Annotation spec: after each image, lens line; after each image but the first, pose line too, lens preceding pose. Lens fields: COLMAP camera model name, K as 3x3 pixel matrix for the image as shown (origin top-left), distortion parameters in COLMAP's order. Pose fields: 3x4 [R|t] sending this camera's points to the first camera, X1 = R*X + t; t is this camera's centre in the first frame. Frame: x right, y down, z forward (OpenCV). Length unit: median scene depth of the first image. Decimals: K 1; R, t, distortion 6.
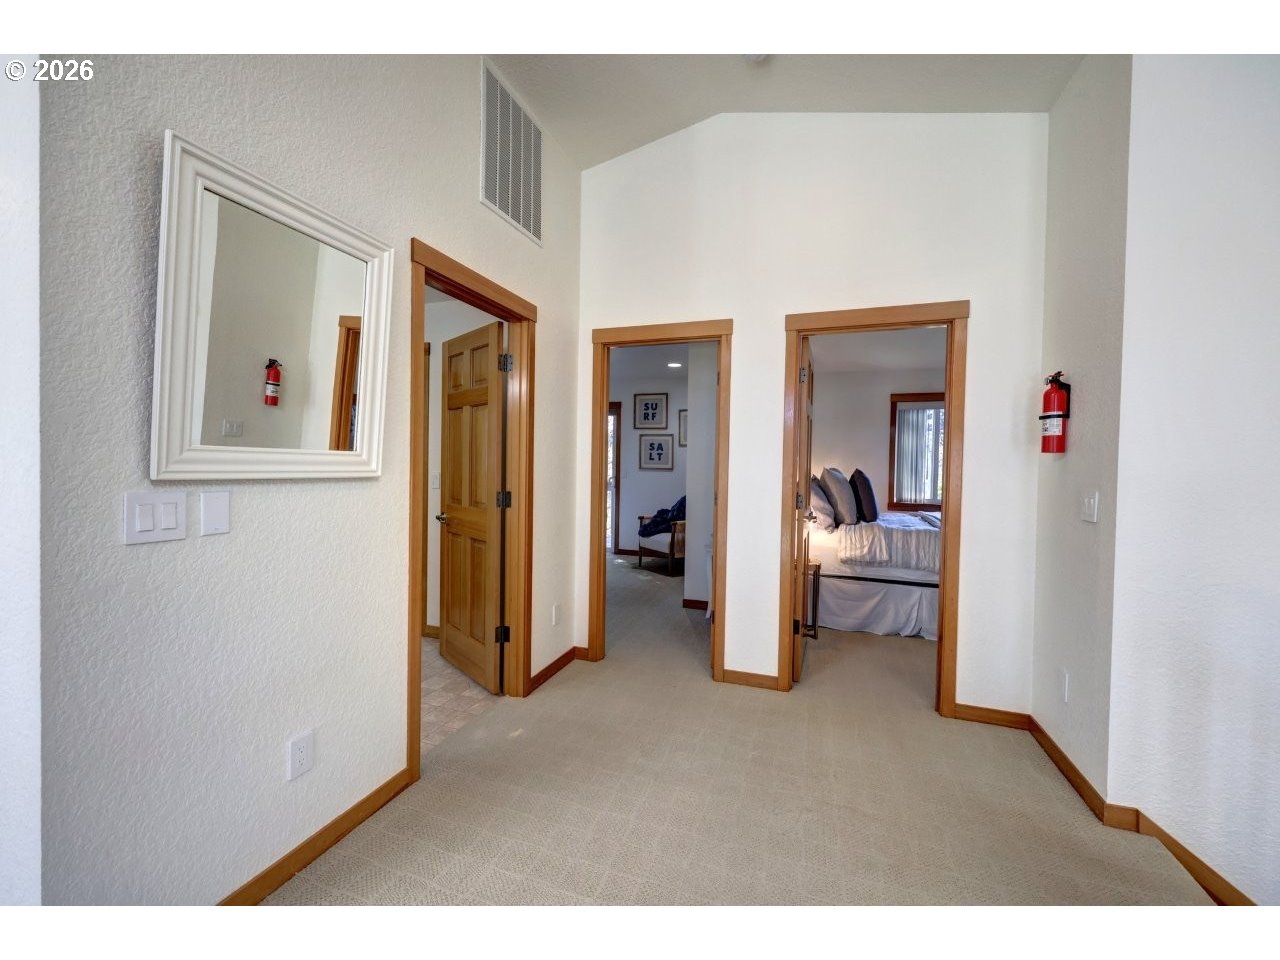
lens RADIAL K [[515.3, 0, 640.5], [0, 515.3, 469.3], [0, 0, 1]] dist [0.001232, -0.000394]
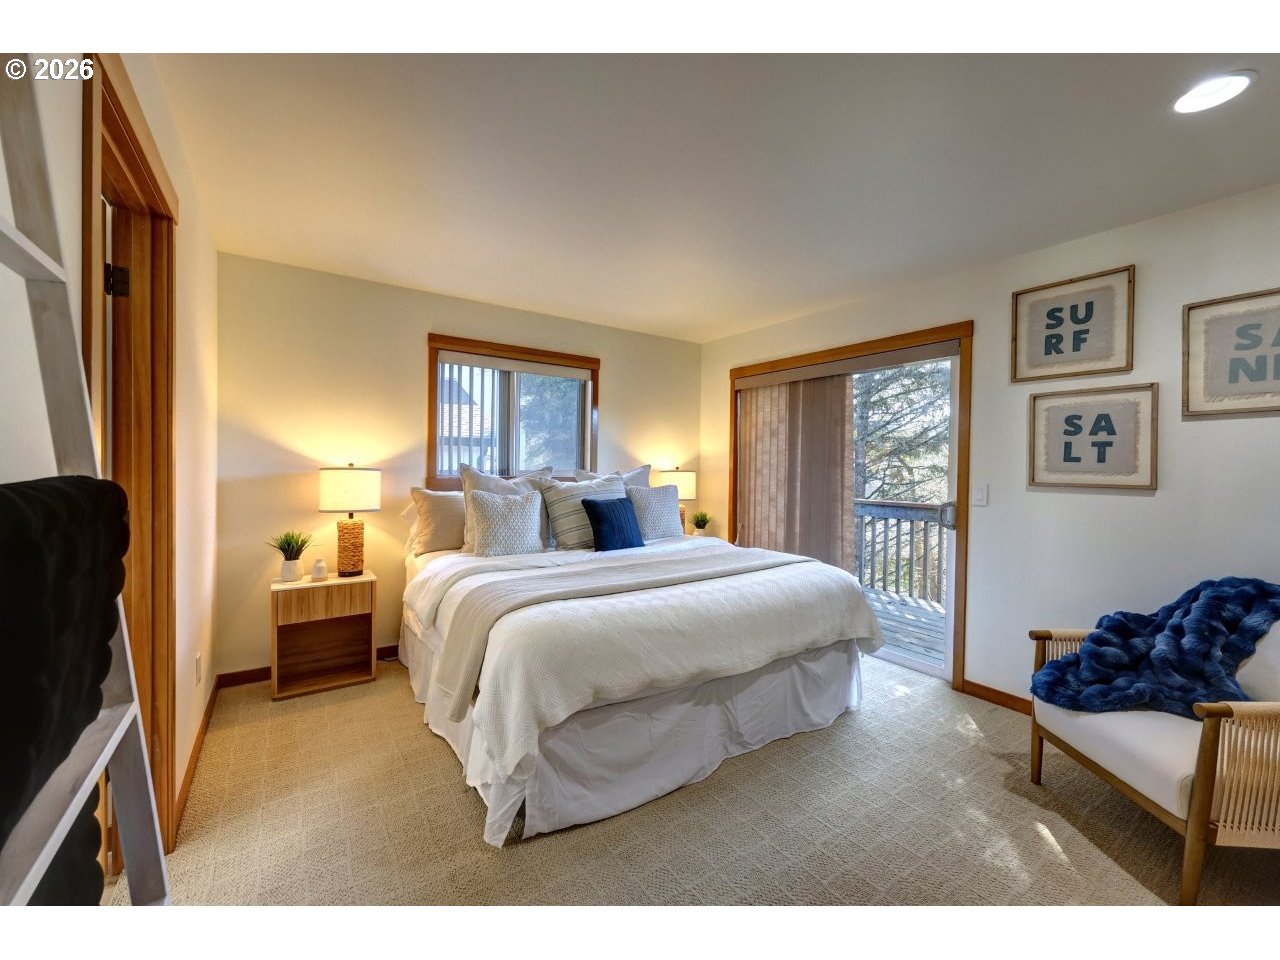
lens RADIAL K [[515.3, 0, 641.3], [0, 515.3, 475.3], [0, 0, 1]] dist [0.001232, -0.000394]
pose [[0.813657, 0.004072, -0.581331, -0.014054], [-0.005517, 0.999985, -0.000717, -0.006493], [0.581319, 0.003790, 0.813667, 0.530745]]
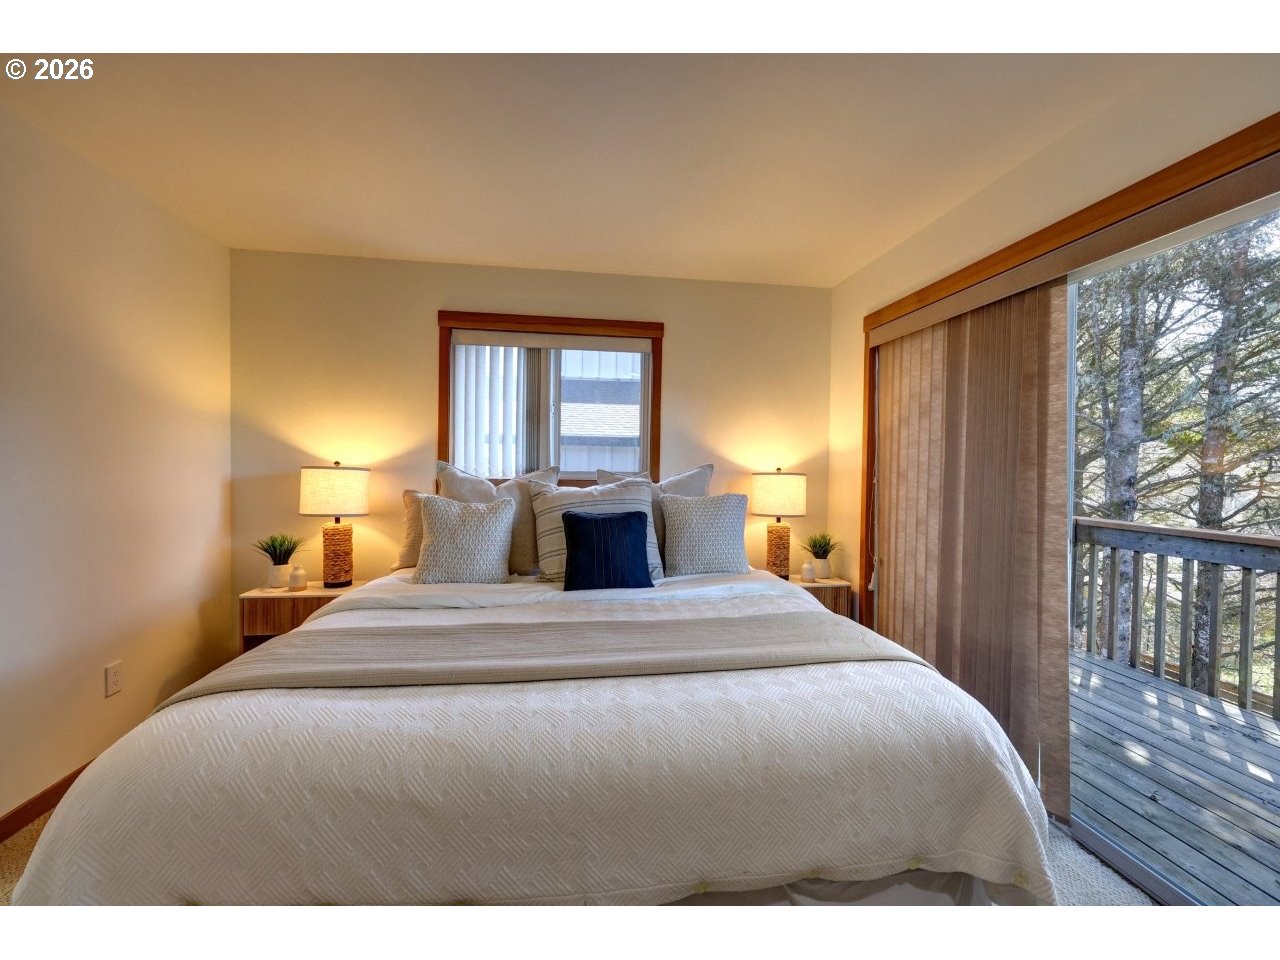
lens RADIAL K [[515.3, 0, 642.3], [0, 515.3, 476.1], [0, 0, 1]] dist [0.001232, -0.000394]
pose [[0.468590, 0.009353, -0.883366, -0.013035], [-0.015783, 0.999873, 0.002214, -0.009285], [0.883275, 0.012904, 0.468678, 0.764720]]
